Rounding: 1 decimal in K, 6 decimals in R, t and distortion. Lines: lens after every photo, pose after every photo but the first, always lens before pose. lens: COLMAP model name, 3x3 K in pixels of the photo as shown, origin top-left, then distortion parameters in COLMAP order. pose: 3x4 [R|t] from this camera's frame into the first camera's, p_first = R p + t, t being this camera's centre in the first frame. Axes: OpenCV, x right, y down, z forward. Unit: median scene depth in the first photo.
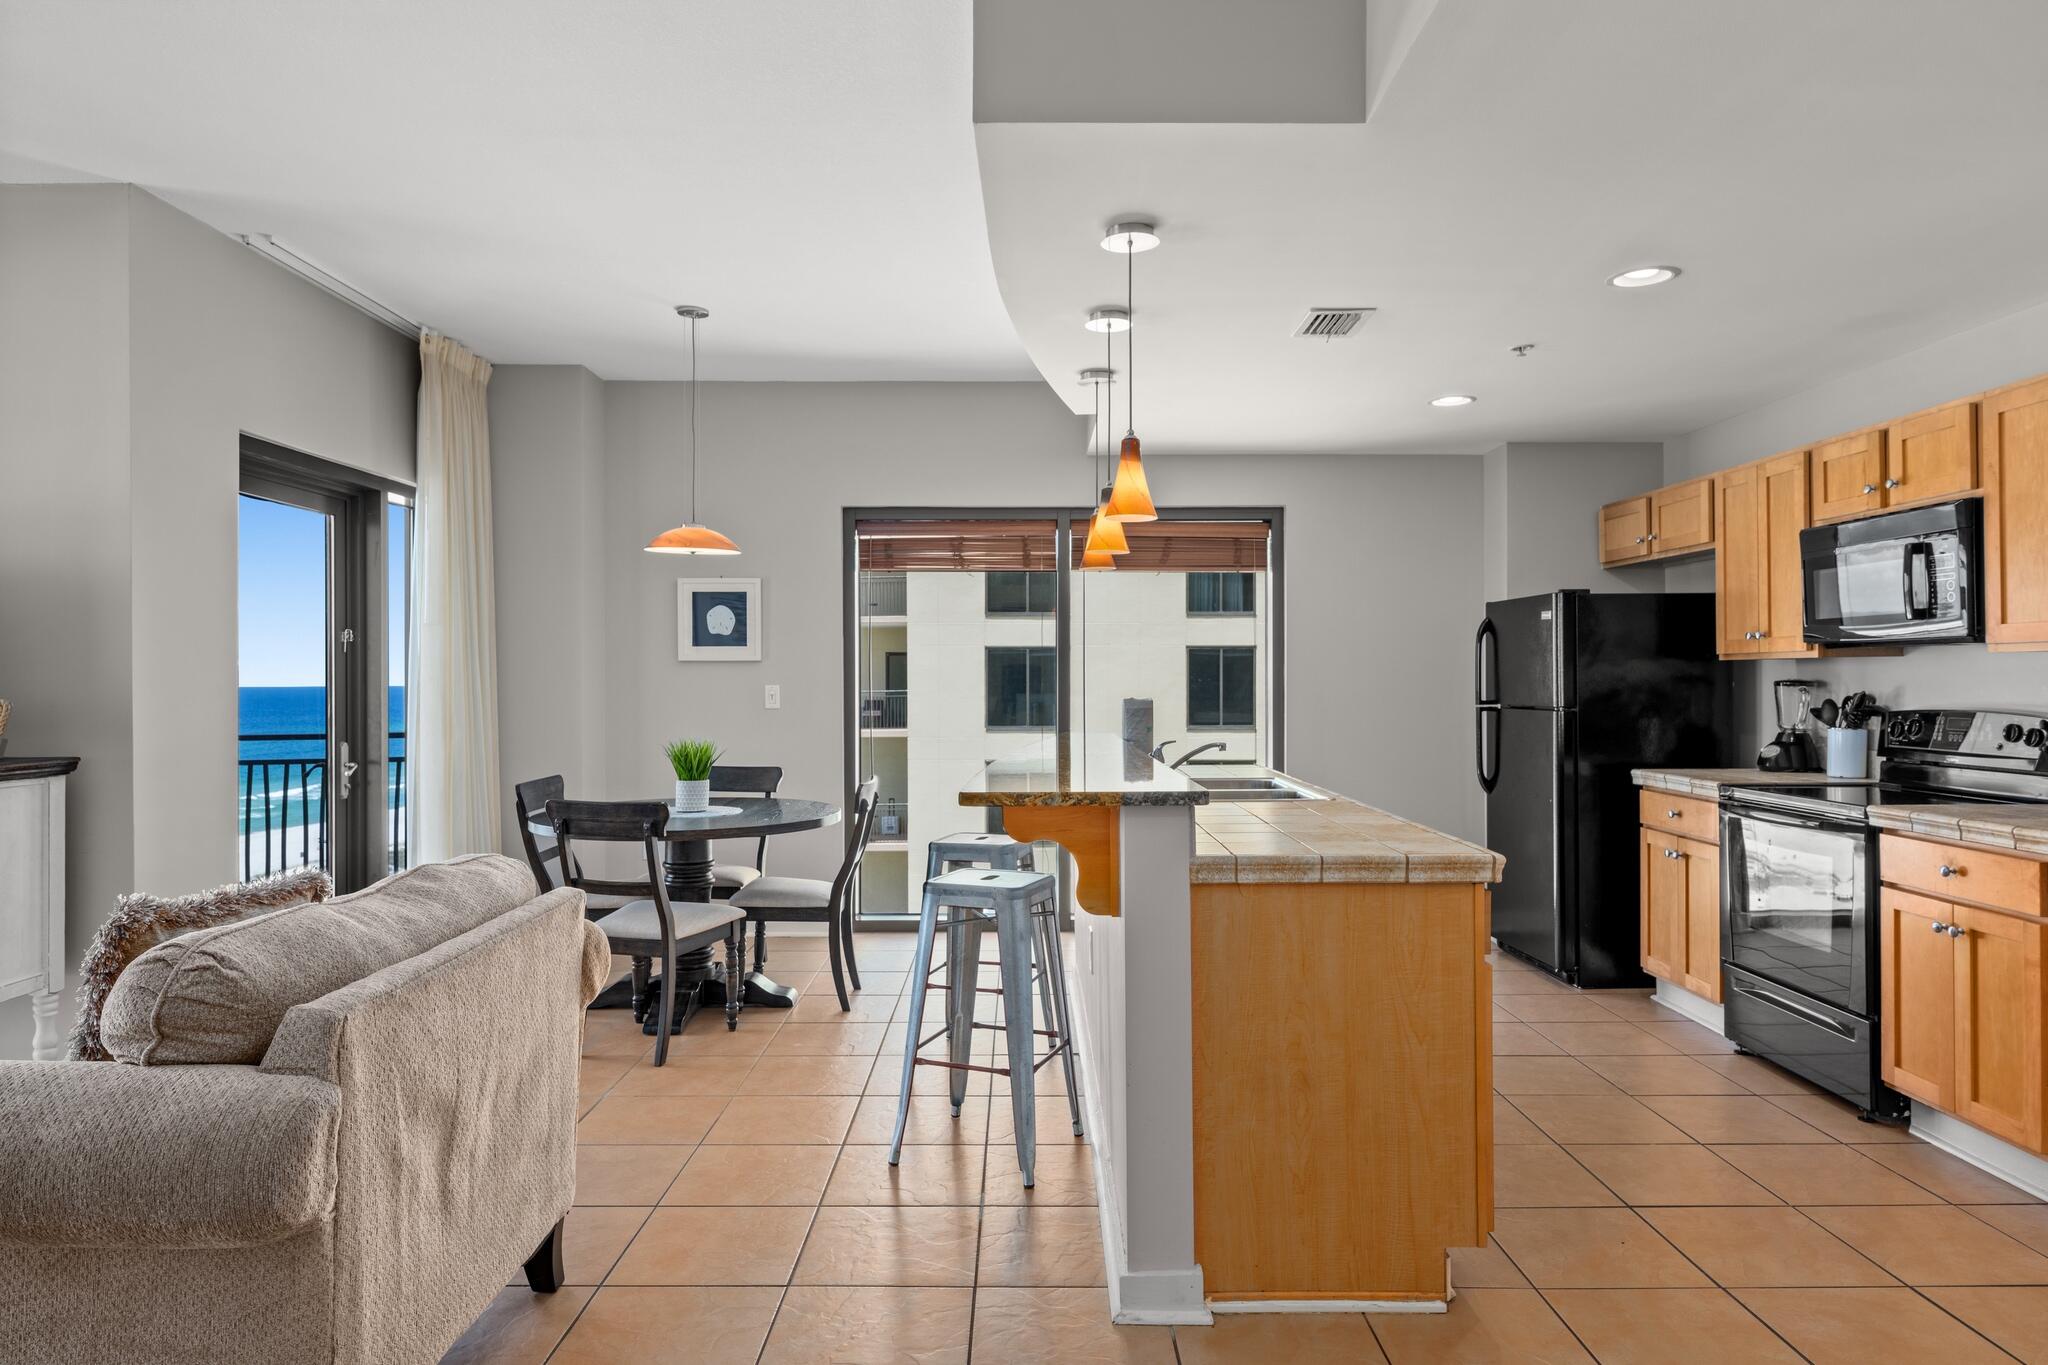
lens RADIAL K [[1216.1, 0, 1029.2], [0, 1216.1, 674.7], [0, 0, 1]] dist [0.001581, 0.000286]
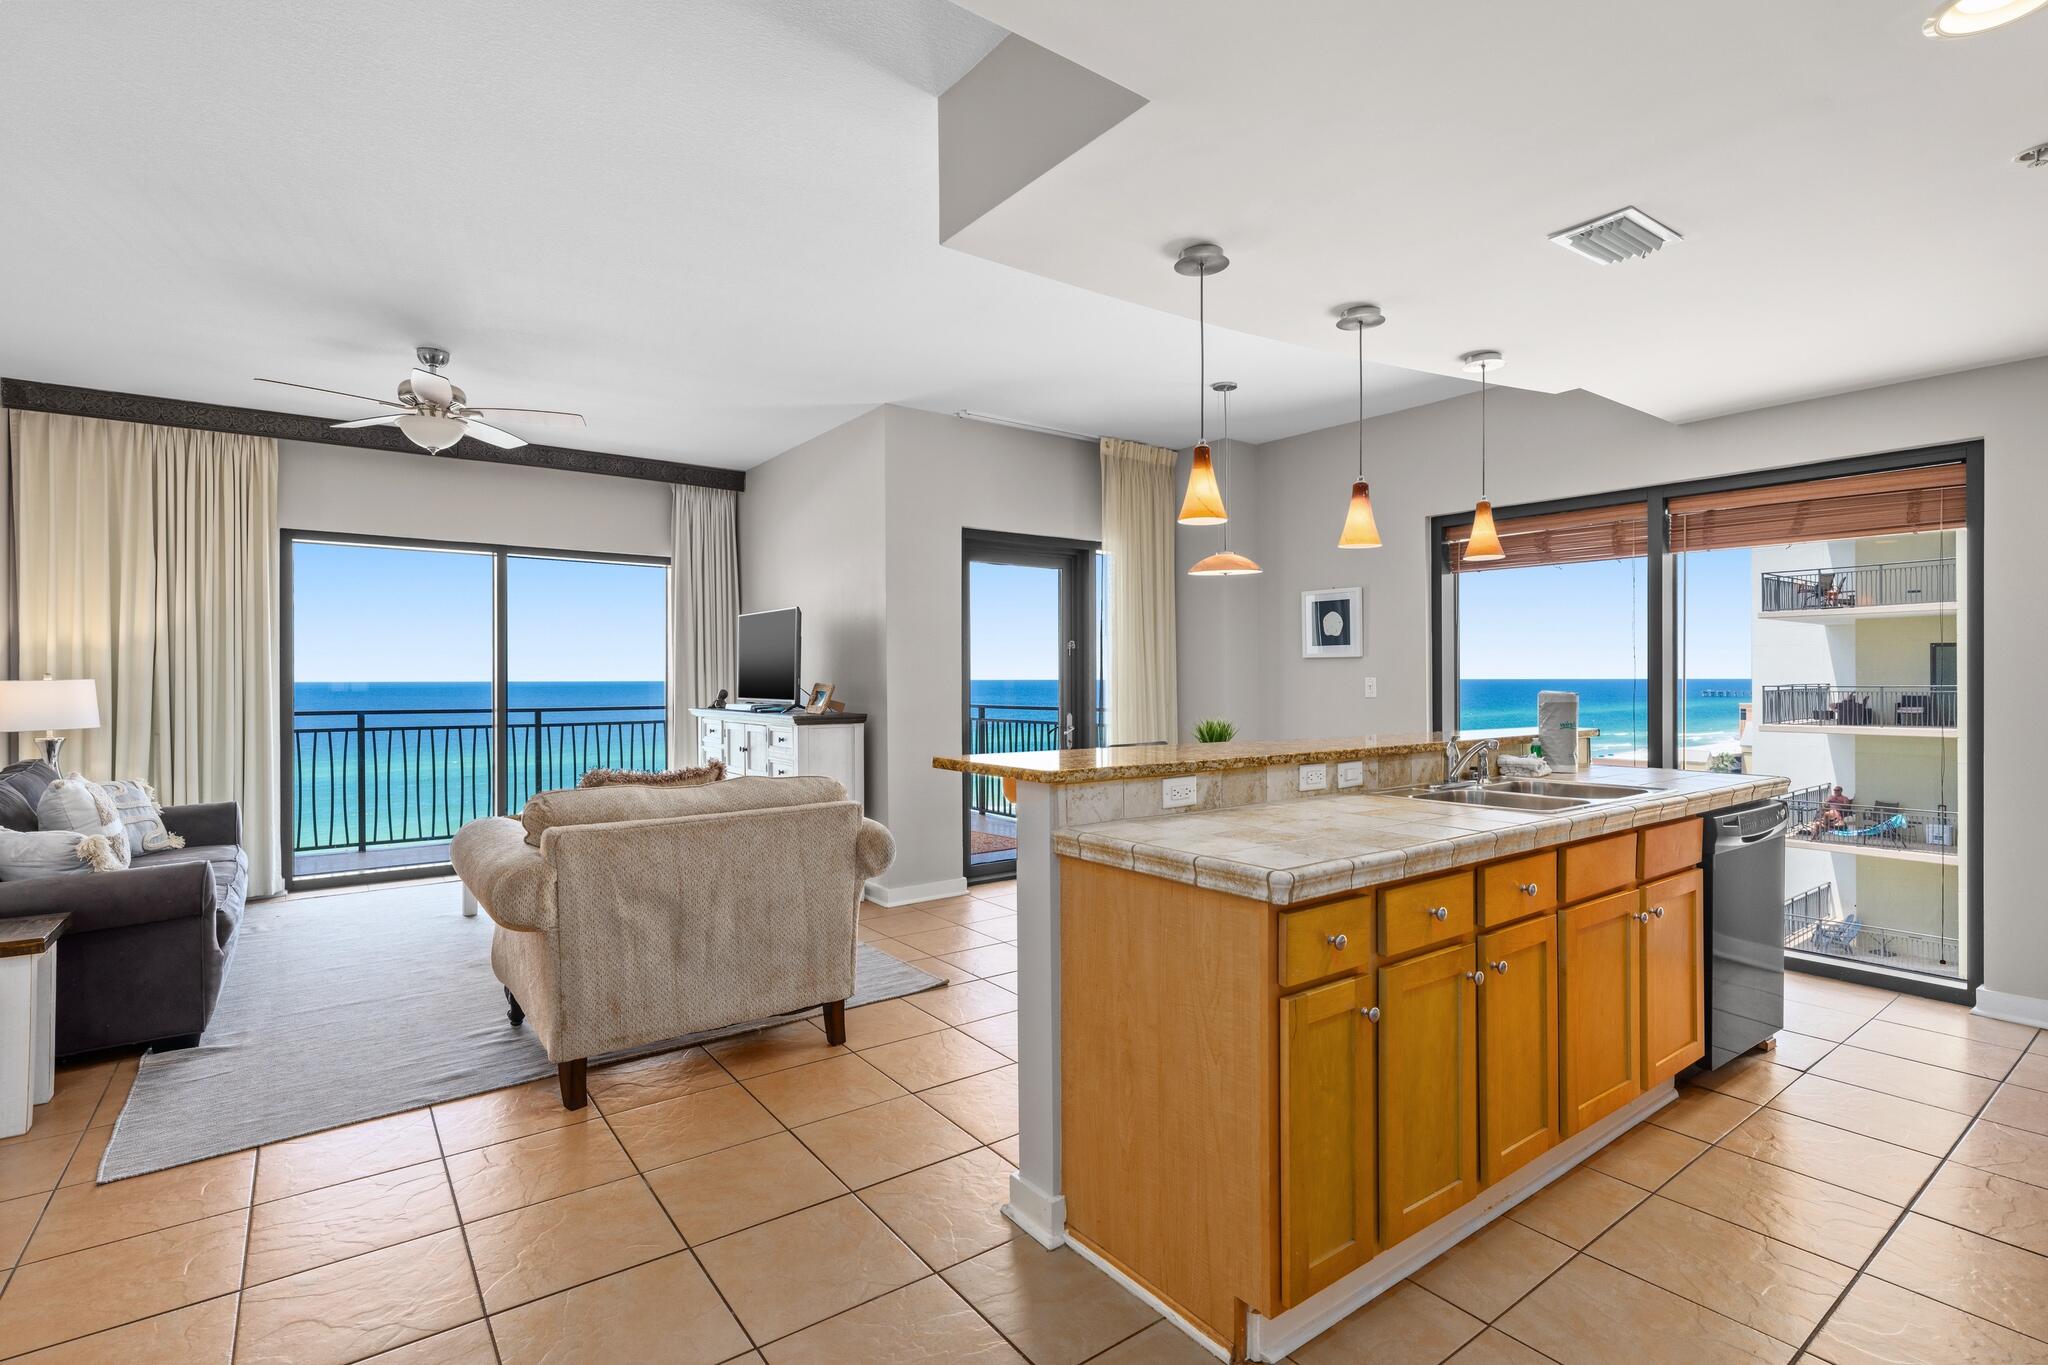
lens RADIAL K [[962.8, 0, 1029.7], [0, 962.8, 676.4], [0, 0, 1]] dist [0.002345, 0.000345]
pose [[0.596332, 0.001669, -0.802736, 0.458376], [0.003593, 0.999982, 0.004748, 0.002704], [0.802730, -0.005716, 0.596316, 0.250033]]
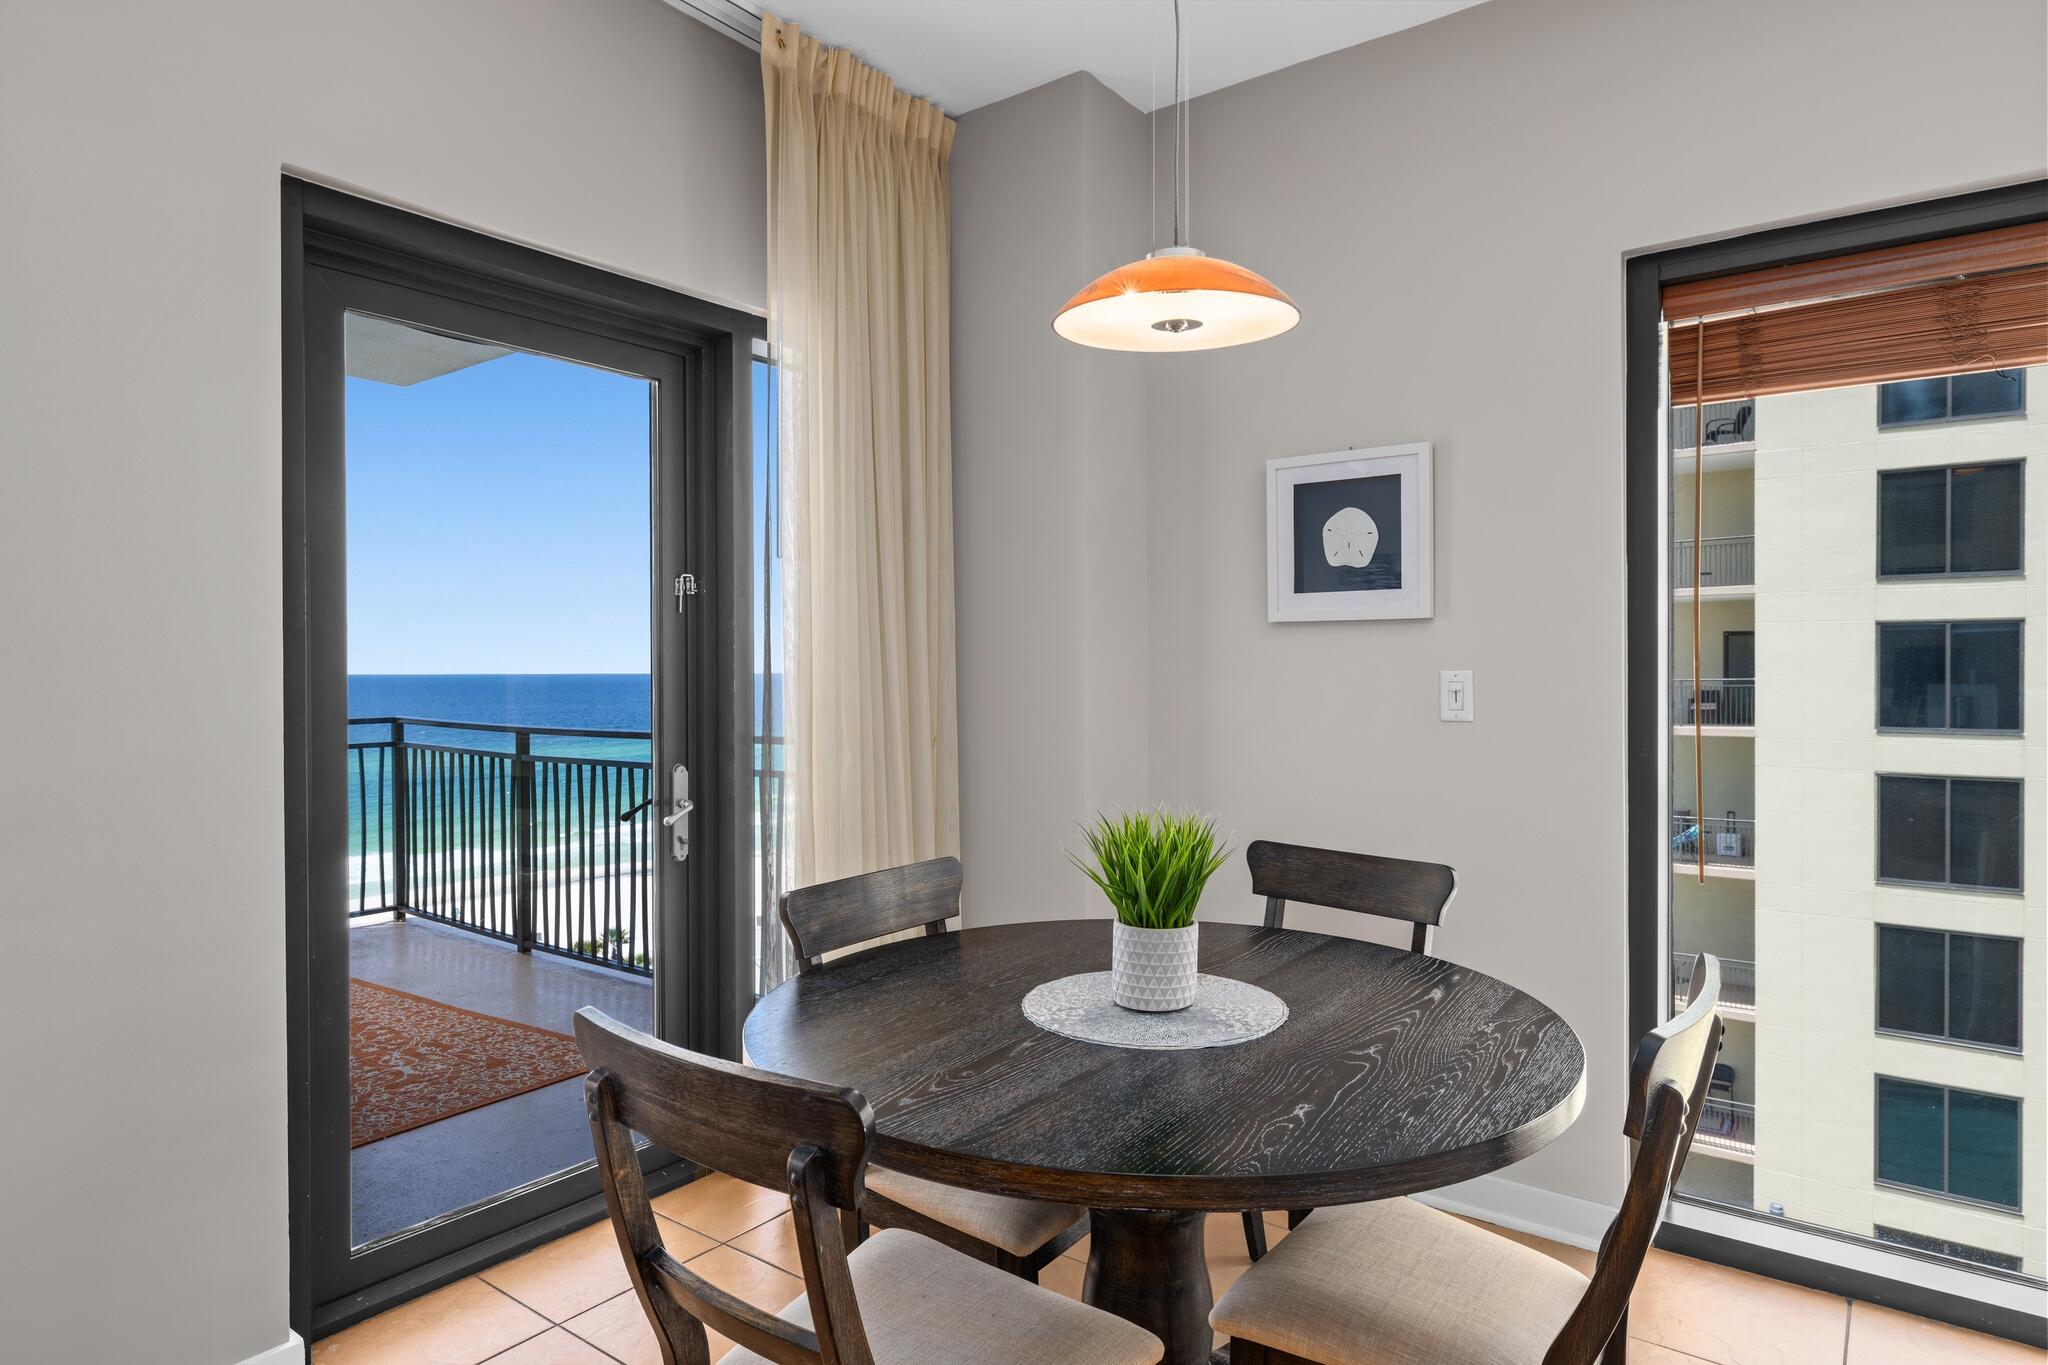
lens RADIAL K [[1173.4, 0, 1023.5], [0, 1173.4, 673.6], [0, 0, 1]] dist [0.001623, 0.001092]
pose [[0.793858, 0.003533, -0.608093, -0.095528], [0.002682, 0.999953, 0.009310, 0.007080], [0.608098, -0.009022, 0.793811, 0.739547]]
